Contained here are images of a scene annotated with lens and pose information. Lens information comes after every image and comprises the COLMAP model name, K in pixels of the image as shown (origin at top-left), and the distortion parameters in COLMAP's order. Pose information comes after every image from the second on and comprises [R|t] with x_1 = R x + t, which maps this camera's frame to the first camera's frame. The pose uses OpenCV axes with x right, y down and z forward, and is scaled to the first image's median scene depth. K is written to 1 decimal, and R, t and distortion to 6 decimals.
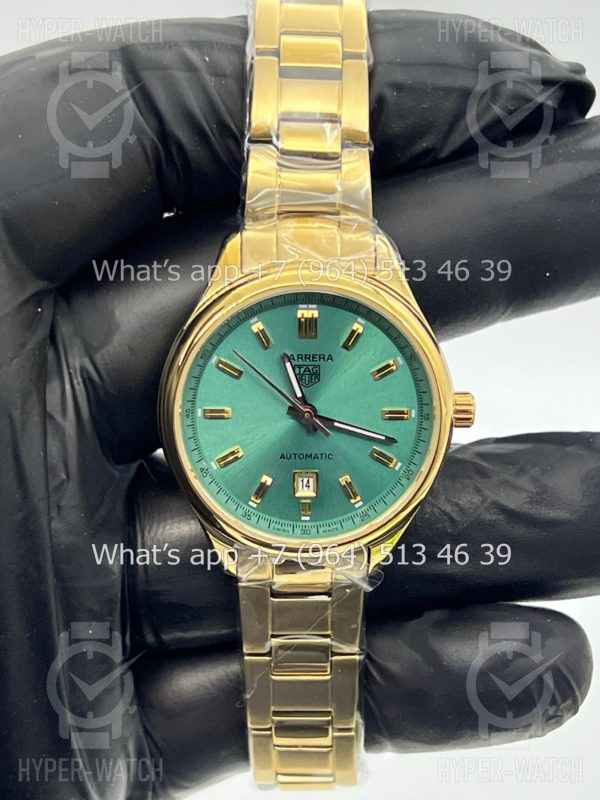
lens RADIAL K [[1918.0, 0, 302.0], [0, 1918.0, 396.6], [0, 0, 1]] dist [0.244070, 0.000000]
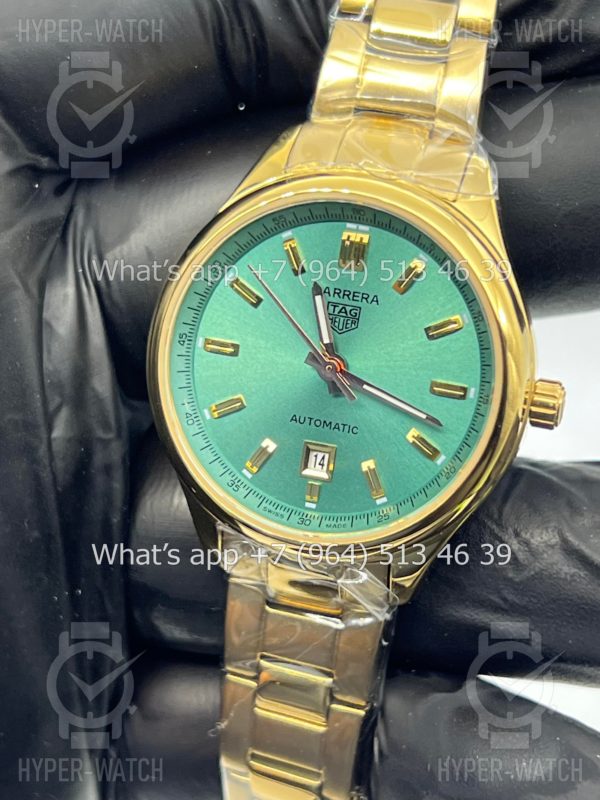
lens RADIAL K [[1918.0, 0, 285.2], [0, 1918.0, 401.9], [0, 0, 1]] dist [0.244070, 0.000000]
pose [[0.947833, 0.175365, -0.266194, 0.187912], [-0.192199, 0.980606, -0.038349, 0.054640], [0.254307, 0.087511, 0.963156, 0.264389]]
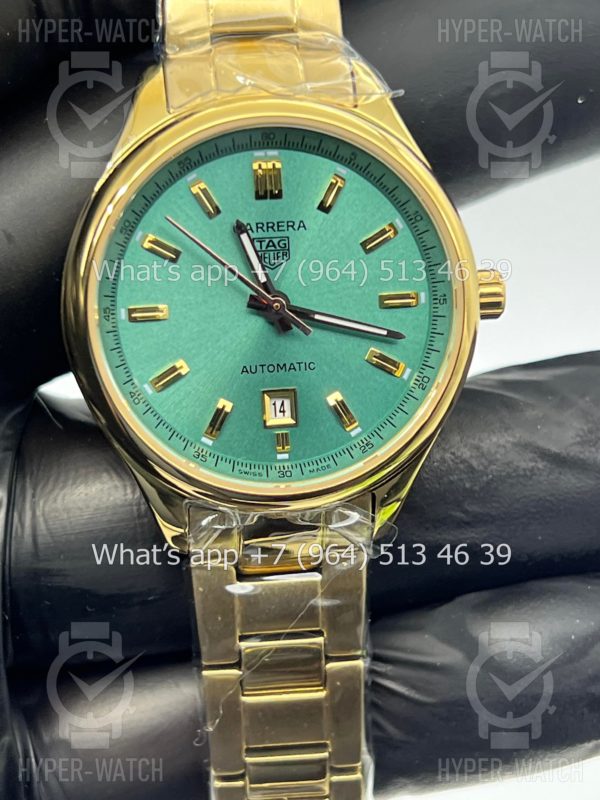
lens RADIAL K [[1918.0, 0, 297.2], [0, 1918.0, 393.8], [0, 0, 1]] dist [0.244070, 0.000000]
pose [[0.994735, -0.067939, 0.076718, -0.045684], [0.074736, 0.993177, -0.089515, 0.104575], [-0.070113, 0.094778, 0.993026, 0.297113]]
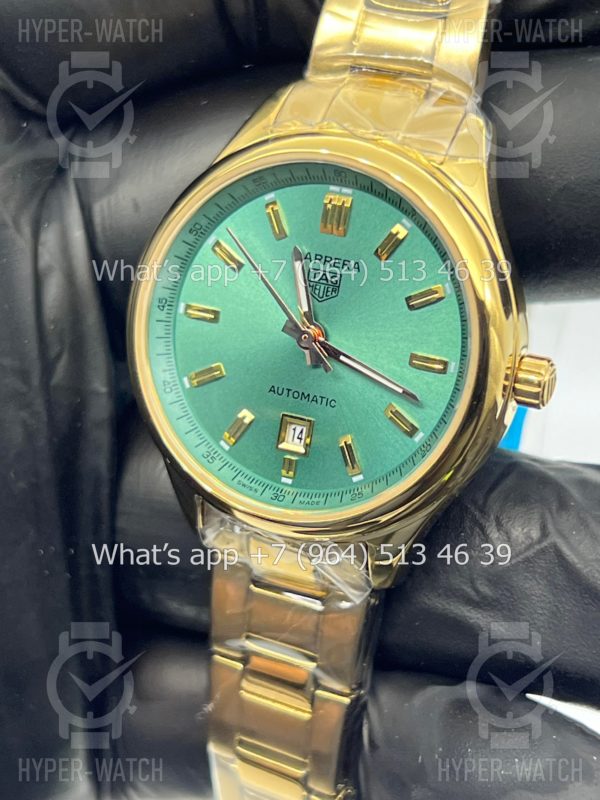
lens RADIAL K [[1918.0, 0, 294.1], [0, 1918.0, 395.3], [0, 0, 1]] dist [0.244070, 0.000000]
pose [[0.897805, 0.202119, -0.391272, 0.282642], [-0.225677, 0.974092, -0.014650, 0.042226], [0.378174, 0.101454, 0.920158, 0.332170]]
